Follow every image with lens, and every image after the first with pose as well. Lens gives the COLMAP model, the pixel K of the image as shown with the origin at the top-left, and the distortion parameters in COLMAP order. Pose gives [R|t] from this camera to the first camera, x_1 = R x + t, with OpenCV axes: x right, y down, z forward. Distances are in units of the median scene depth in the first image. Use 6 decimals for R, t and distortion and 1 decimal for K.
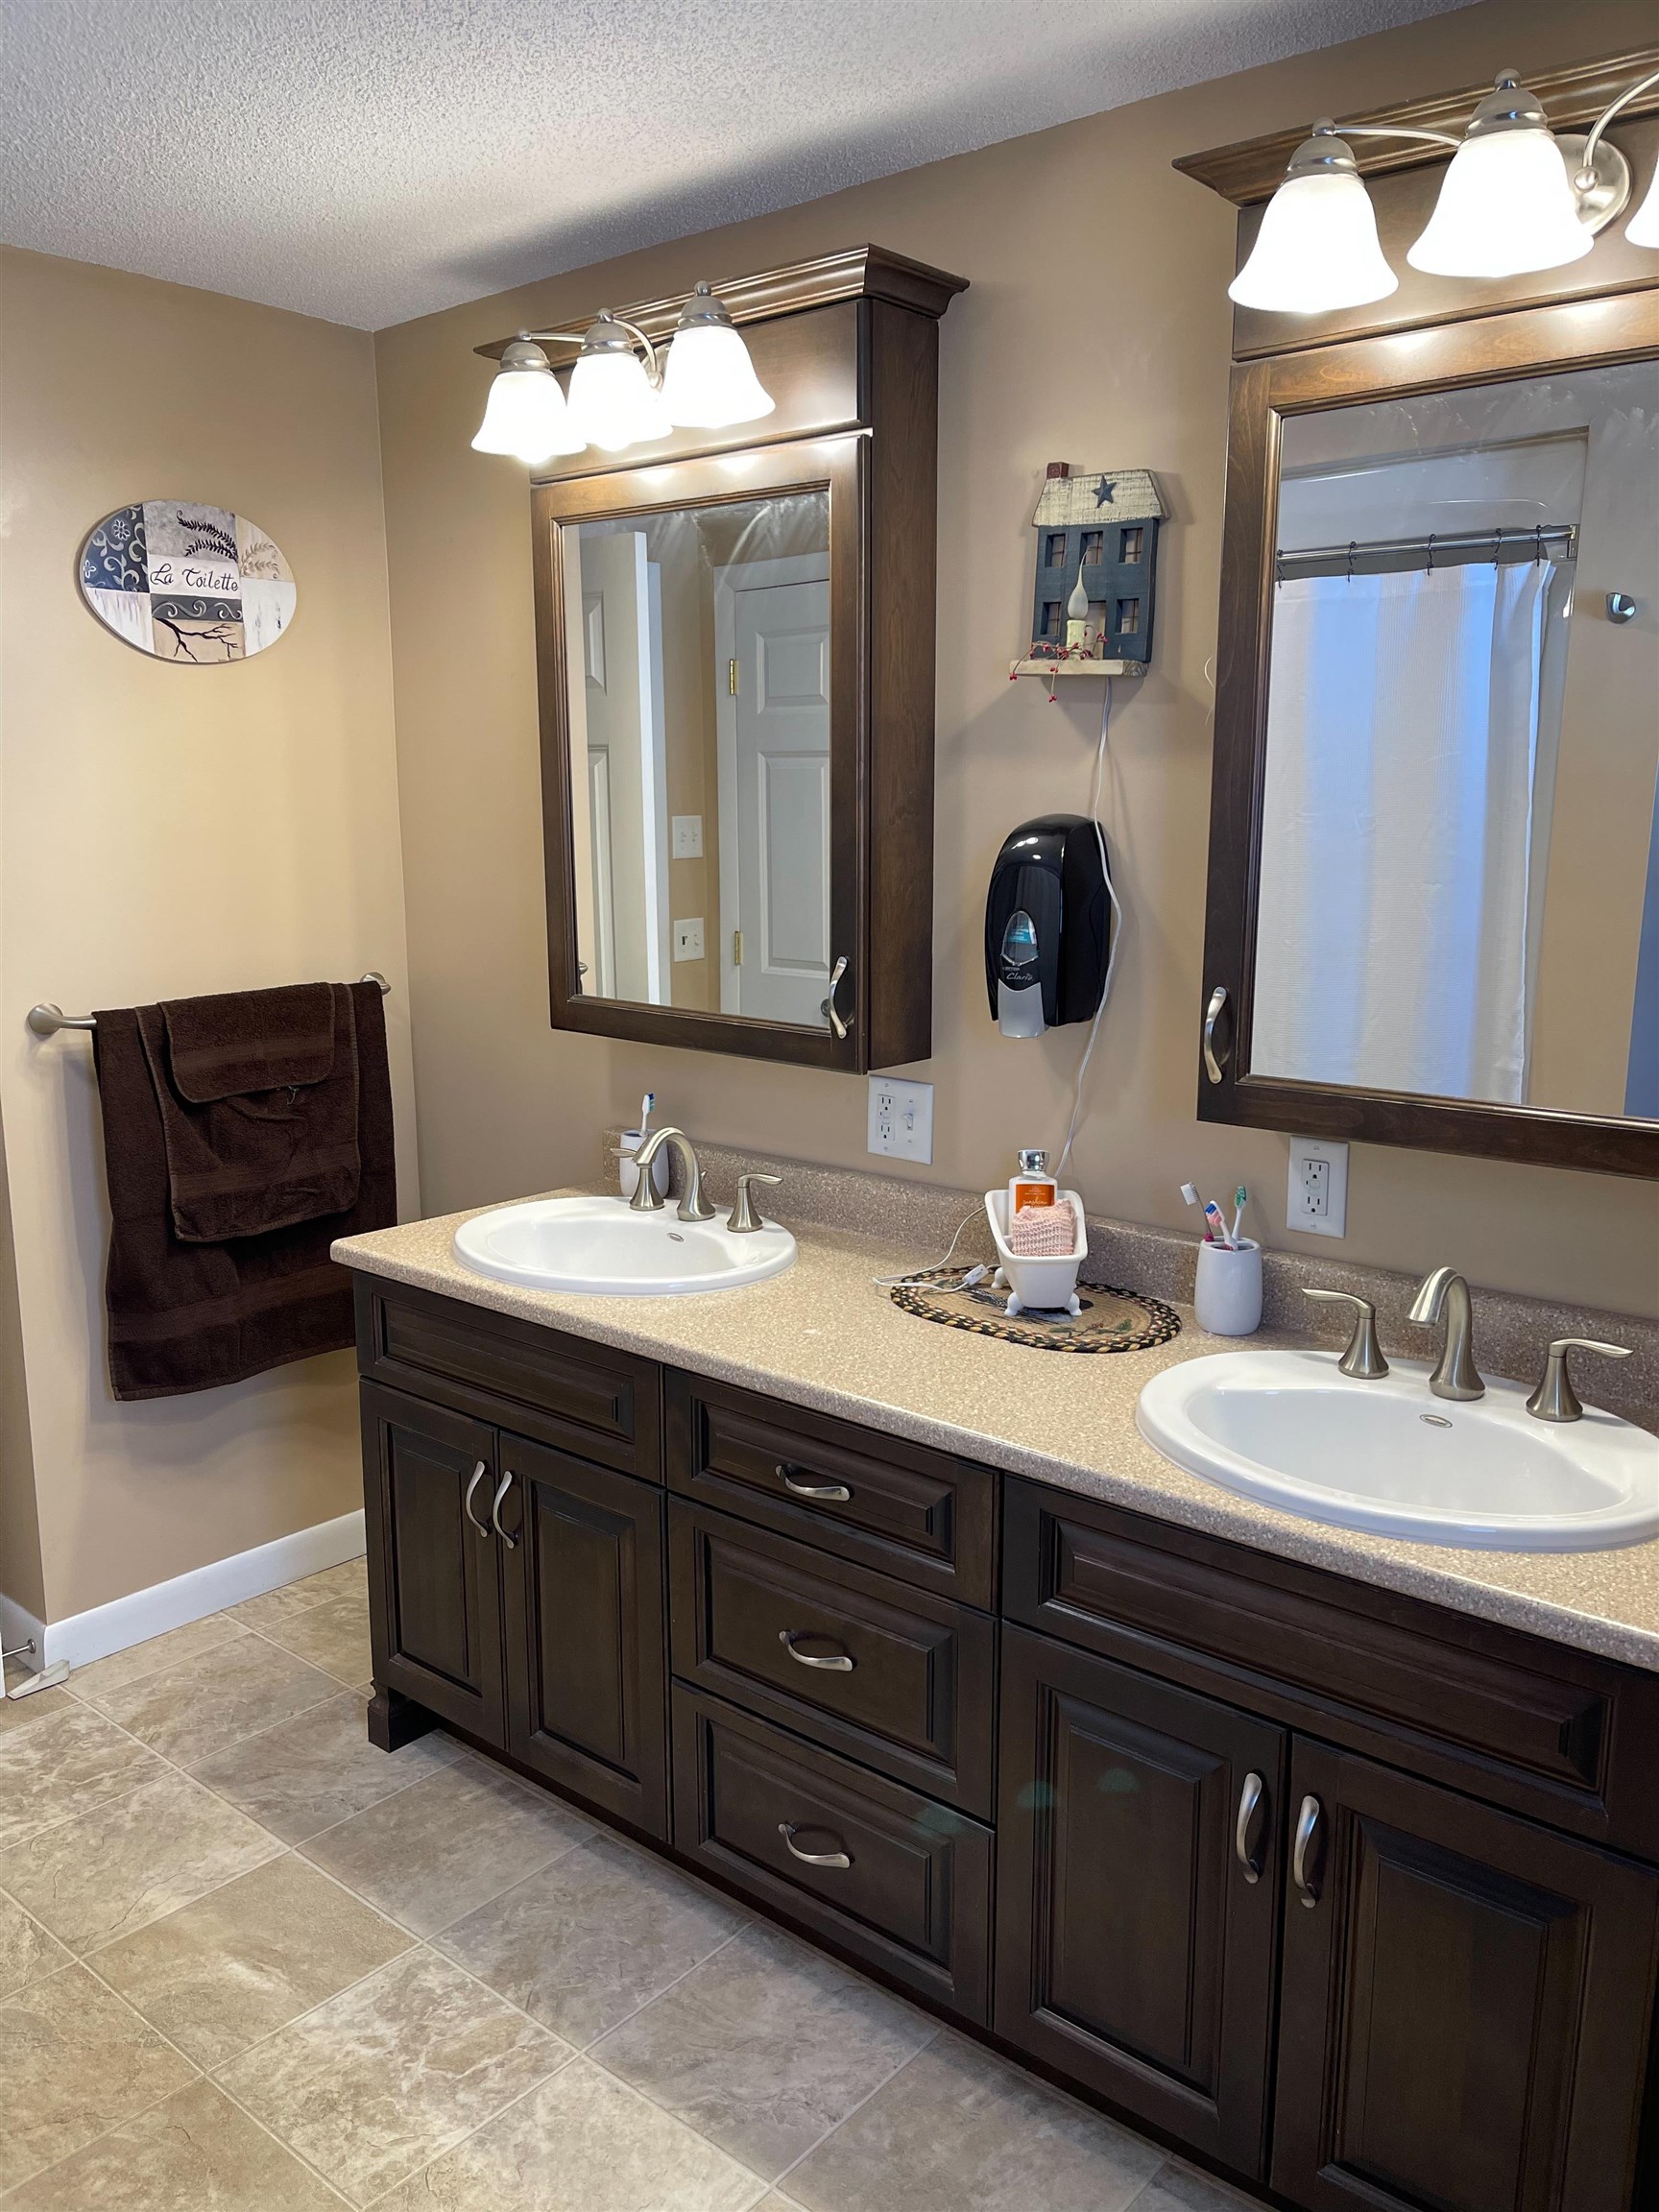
lens RADIAL K [[1669.3, 0, 836.5], [0, 1669.3, 1111.3], [0, 0, 1]] dist [0.075994, -0.093794]
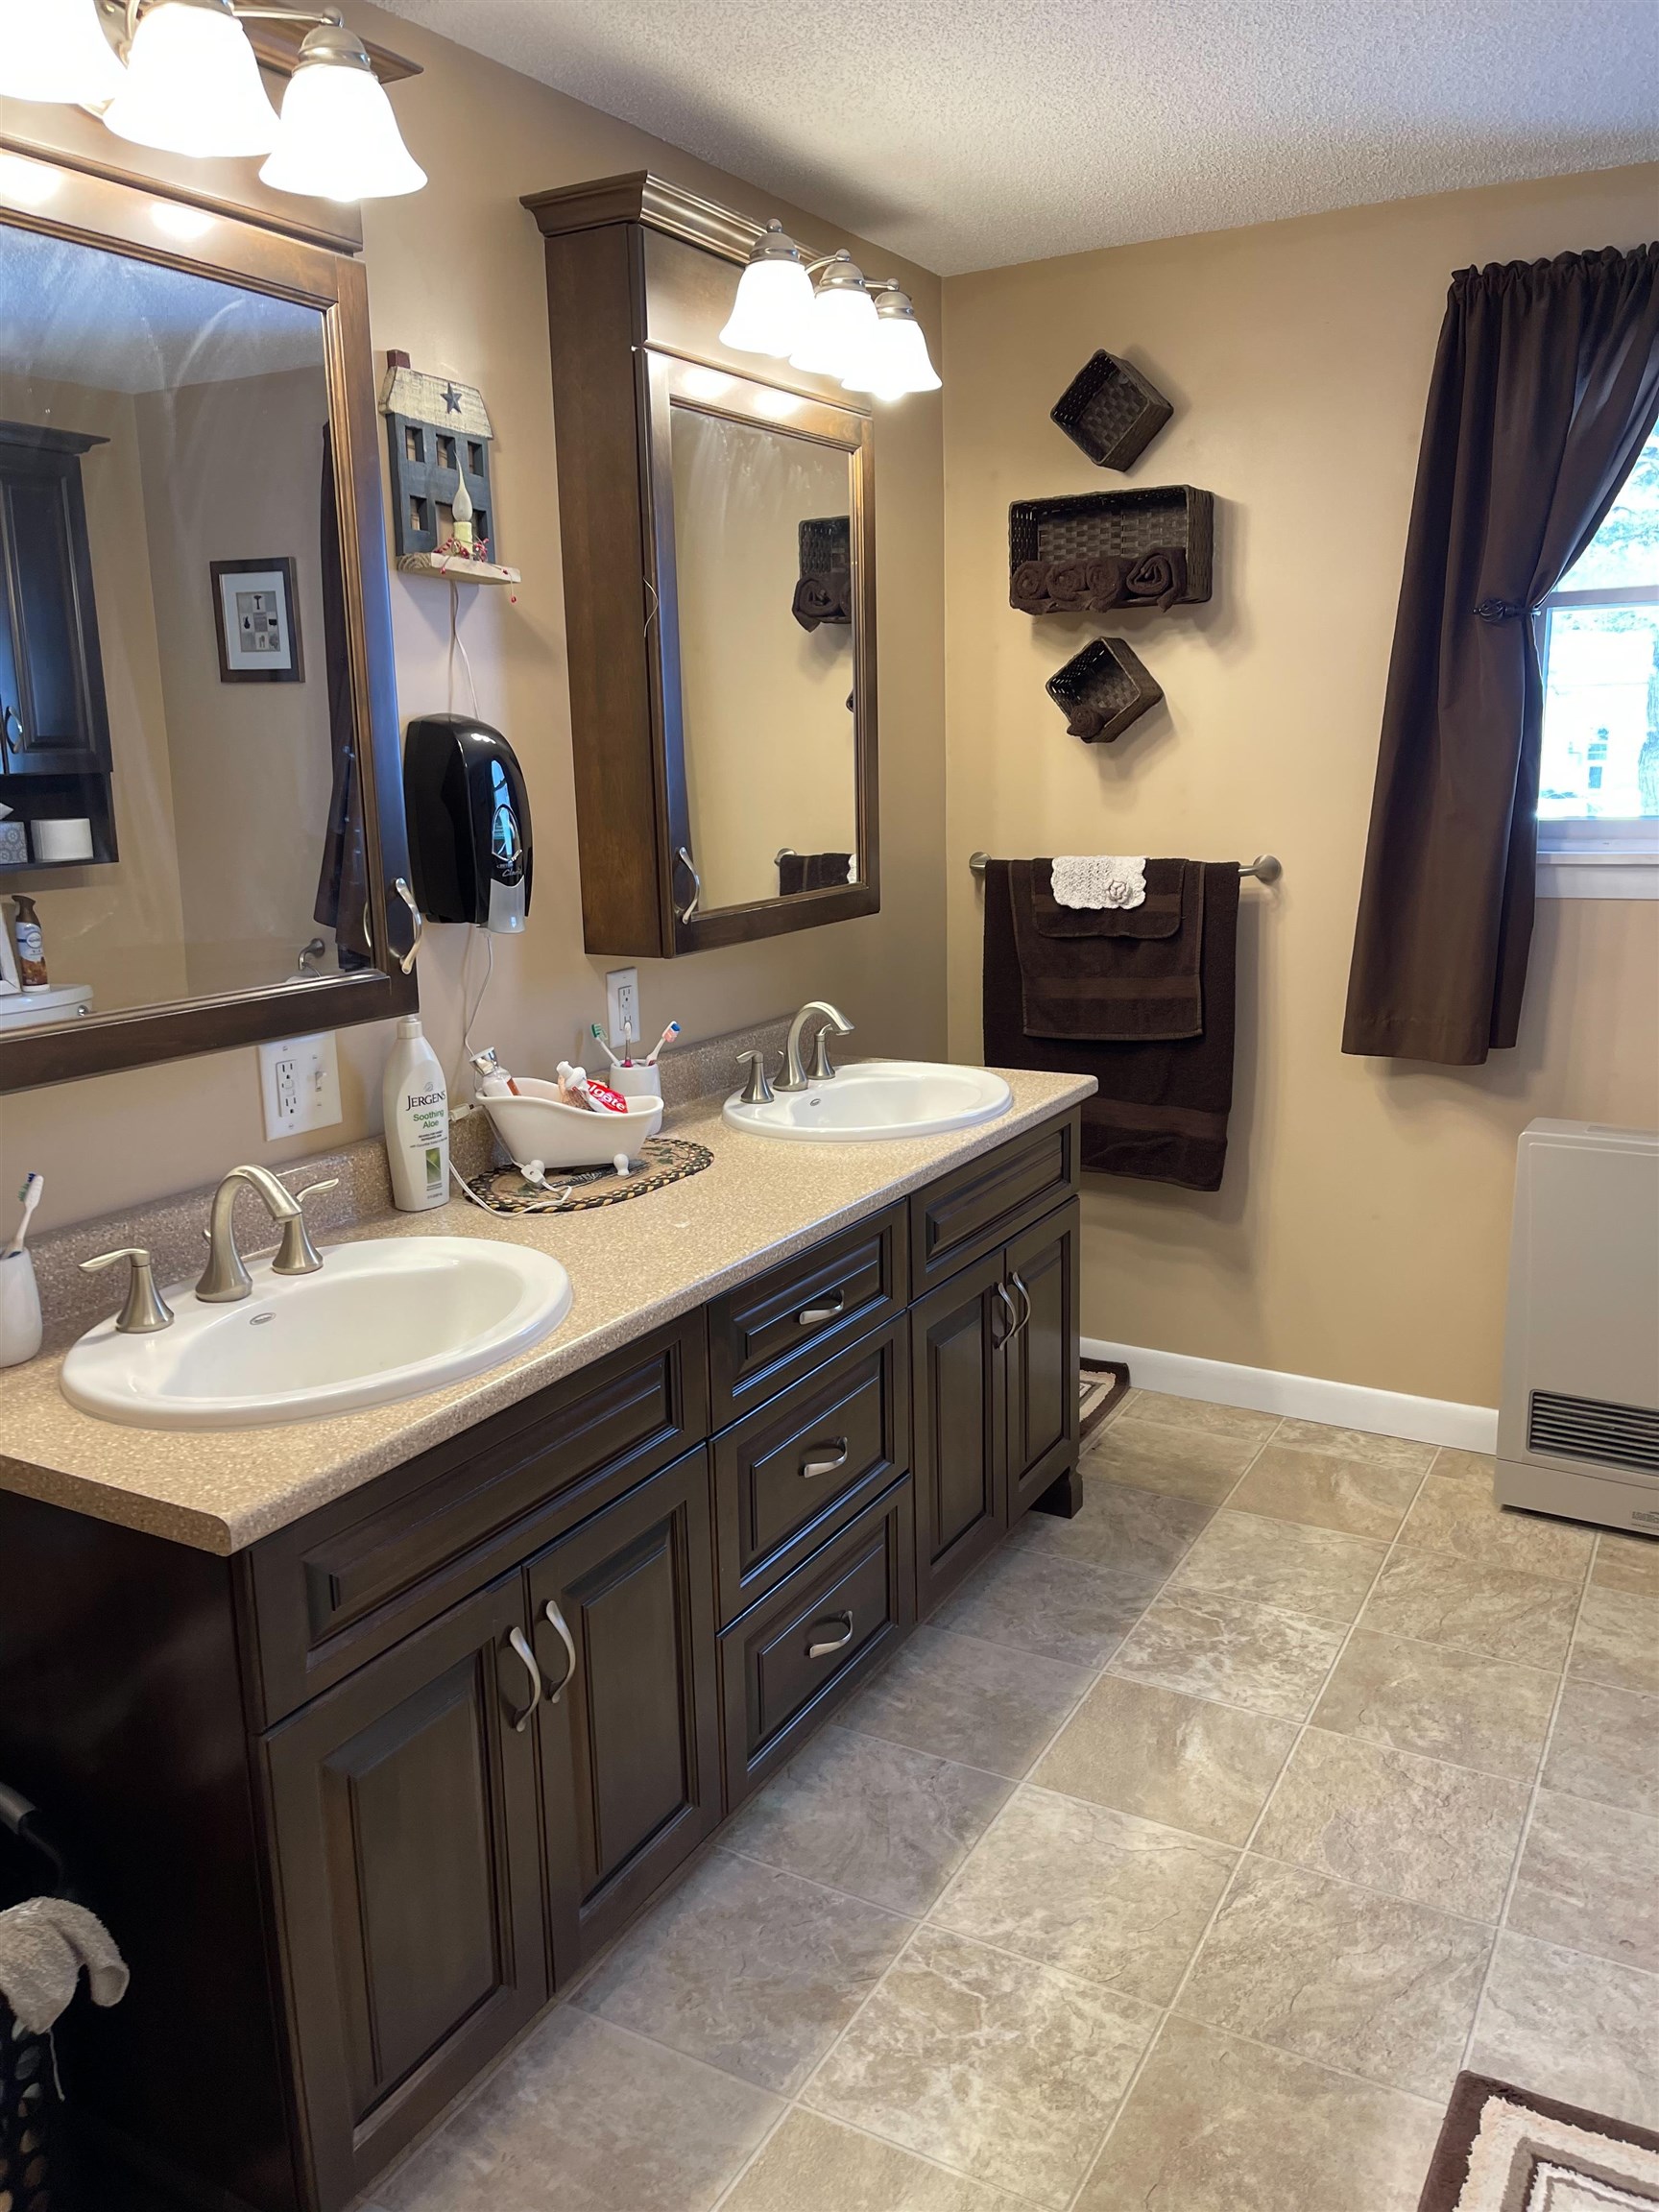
lens RADIAL K [[1669.3, 0, 815.6], [0, 1669.3, 1093.6], [0, 0, 1]] dist [0.075994, -0.093794]
pose [[-0.176961, -0.201660, 0.963337, -1.043783], [0.206409, 0.949414, 0.236662, -0.174346], [-0.962331, 0.240721, -0.126385, 1.097718]]
